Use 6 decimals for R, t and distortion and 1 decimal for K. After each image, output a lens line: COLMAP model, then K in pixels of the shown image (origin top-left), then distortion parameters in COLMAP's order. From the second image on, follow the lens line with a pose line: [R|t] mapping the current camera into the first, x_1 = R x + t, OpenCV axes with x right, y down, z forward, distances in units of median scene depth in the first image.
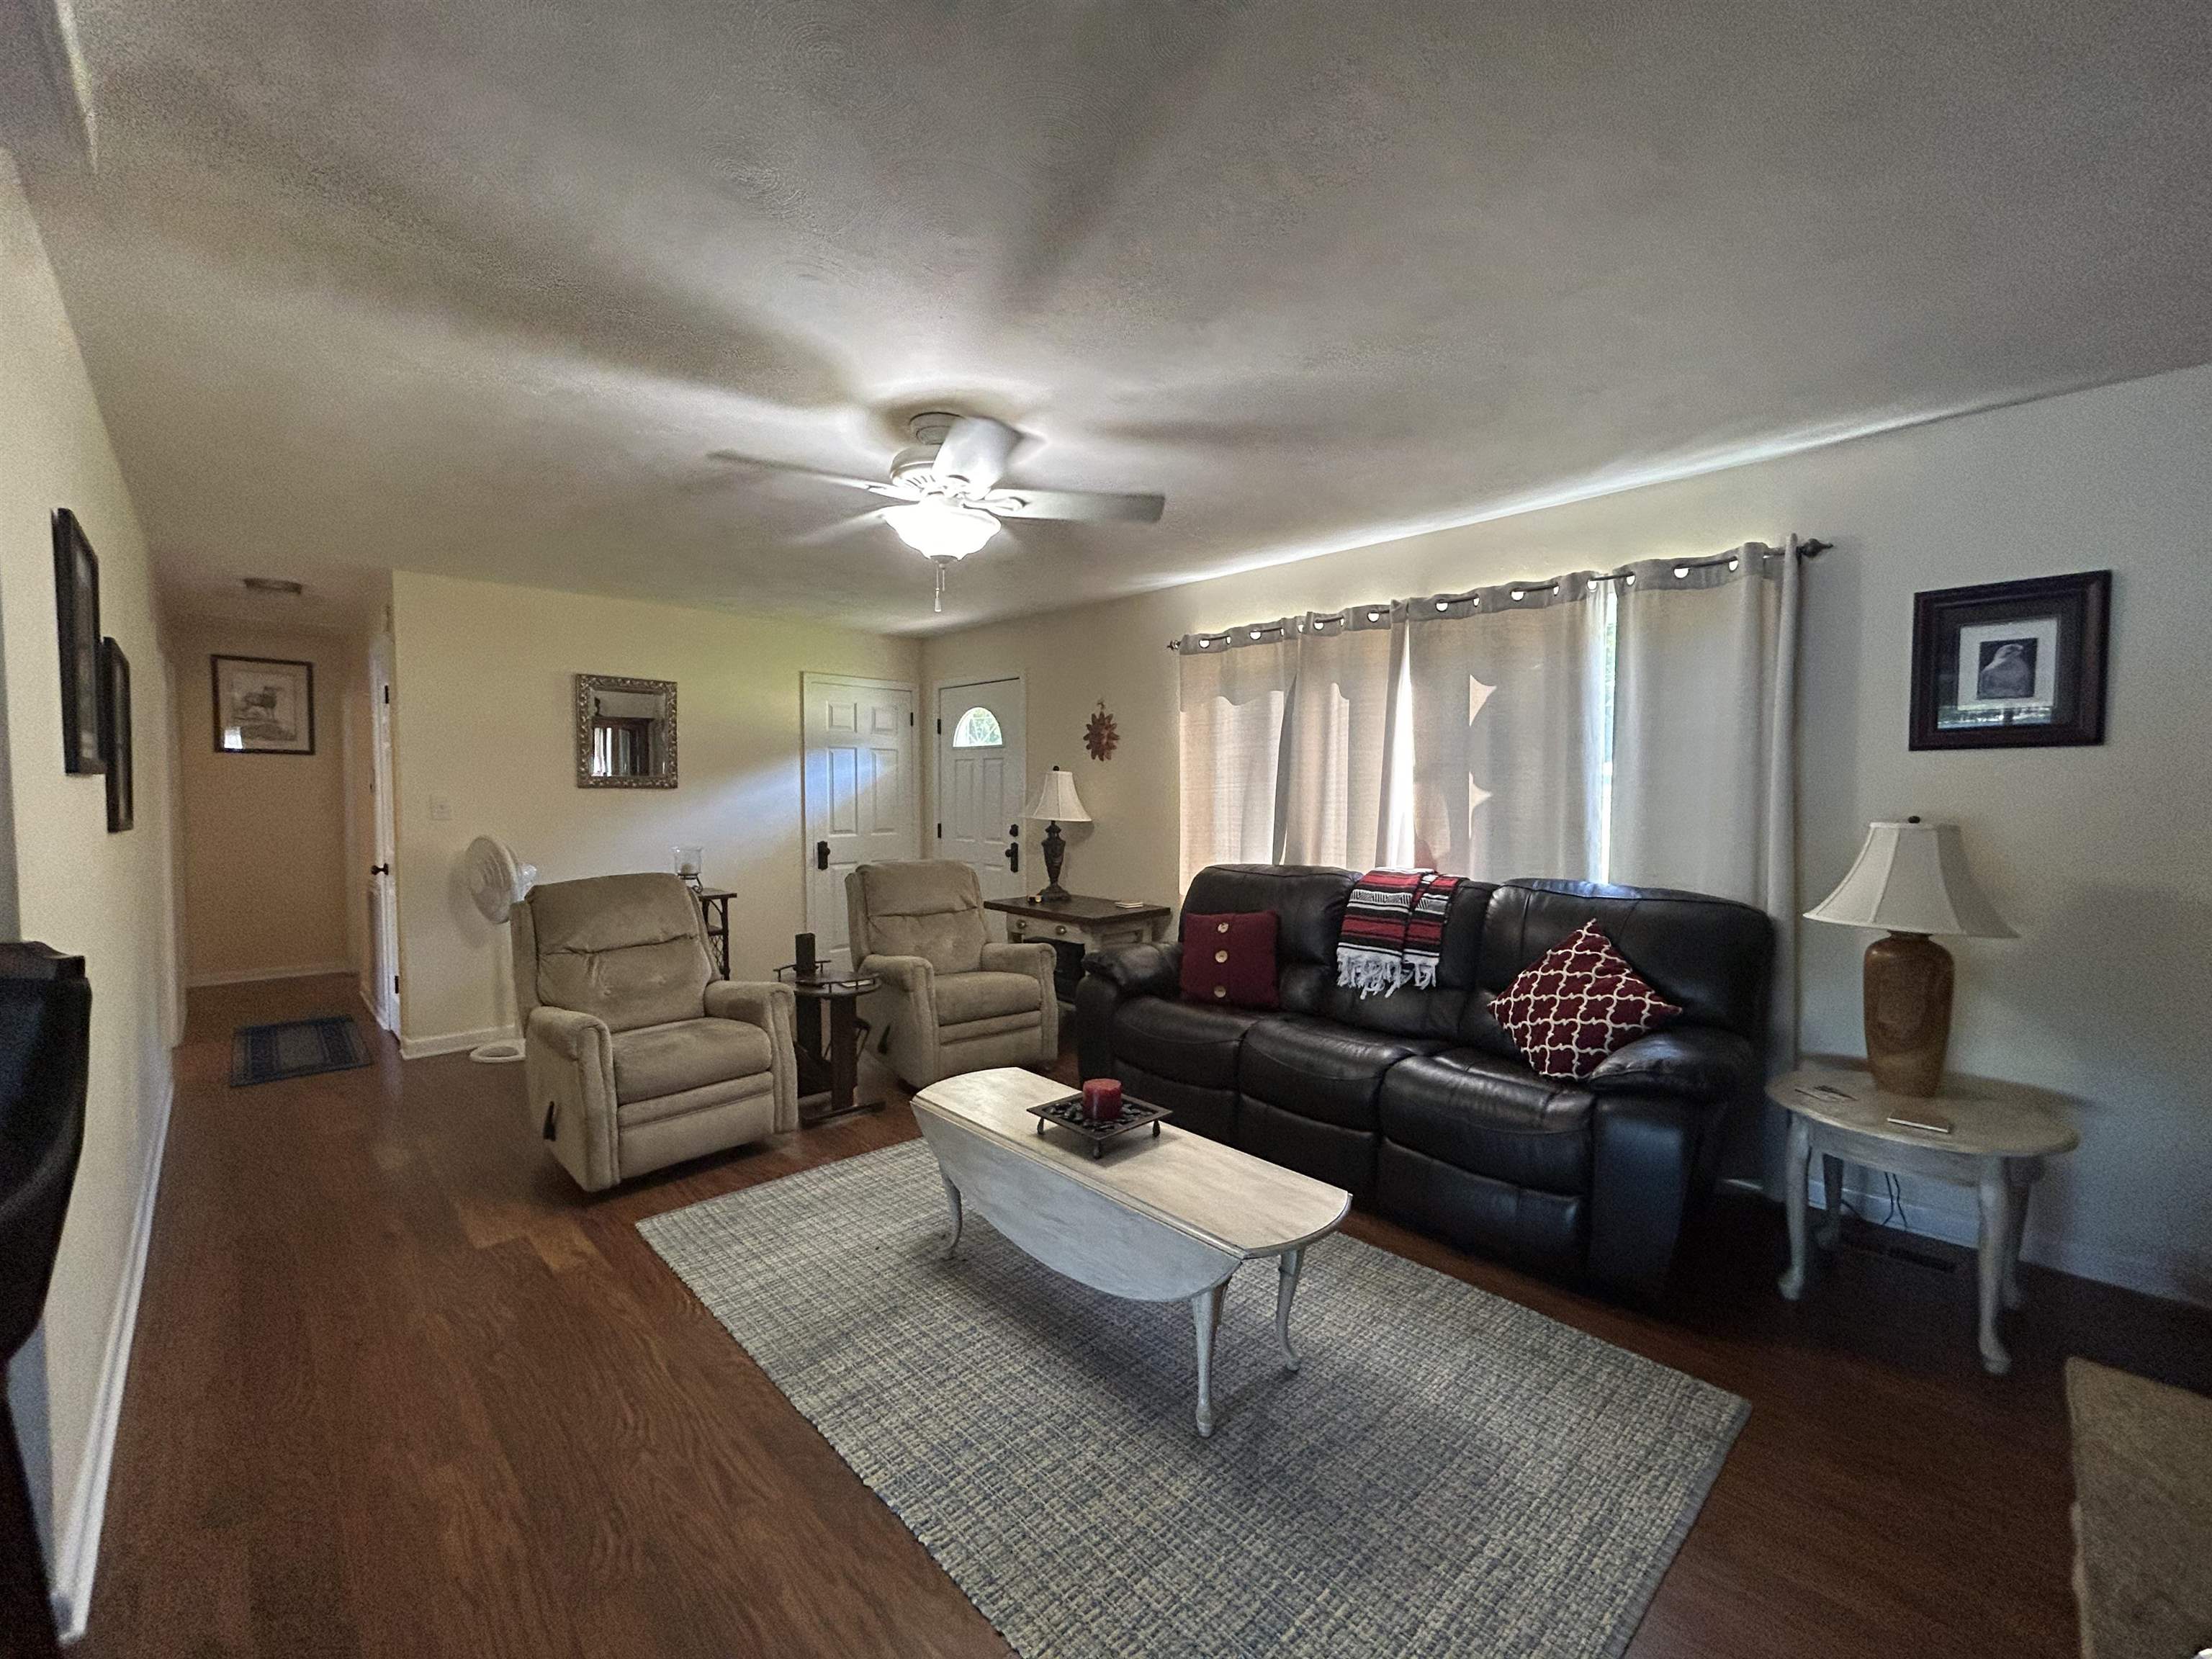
lens RADIAL K [[902.6, 0, 1106.0], [0, 902.6, 829.5], [0, 0, 1]] dist [-0.000920, -0.000501]
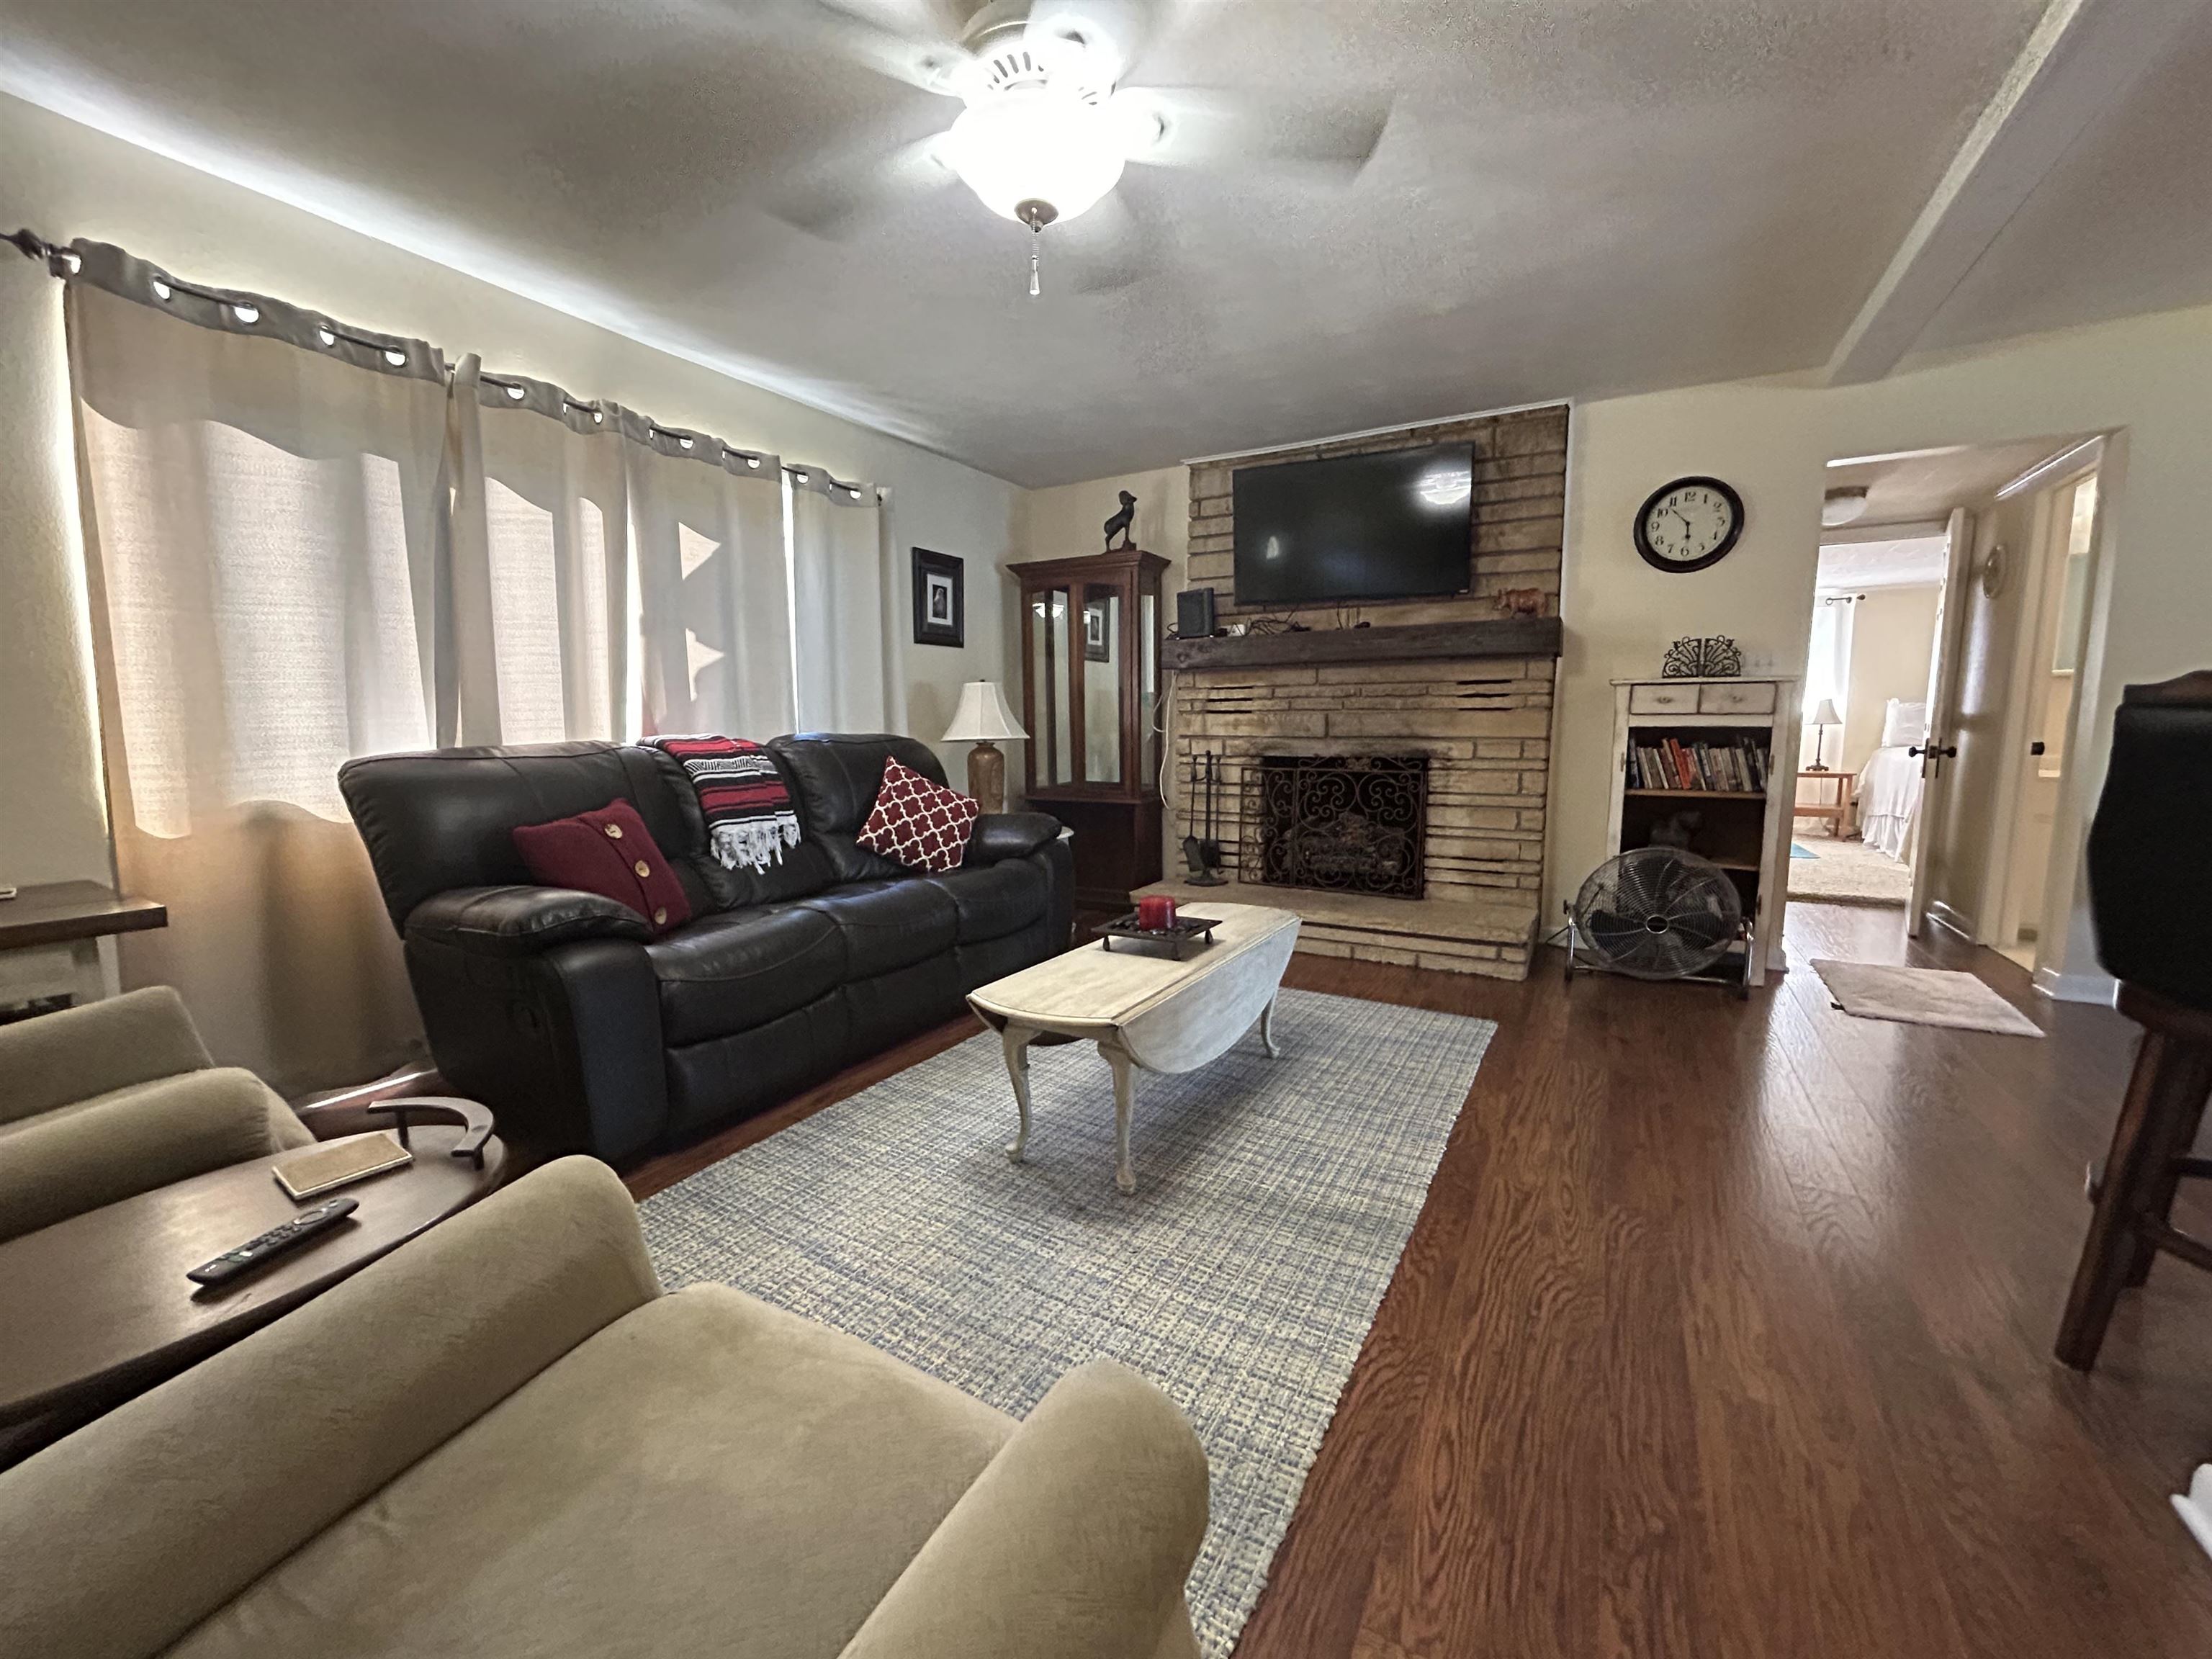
lens RADIAL K [[902.6, 0, 1106.0], [0, 902.6, 829.5], [0, 0, 1]] dist [-0.000920, -0.000501]
pose [[-0.282713, -0.115218, 0.952260, -0.715307], [0.045467, 0.990034, 0.133287, 0.041351], [-0.958126, 0.080978, -0.274657, 0.975183]]
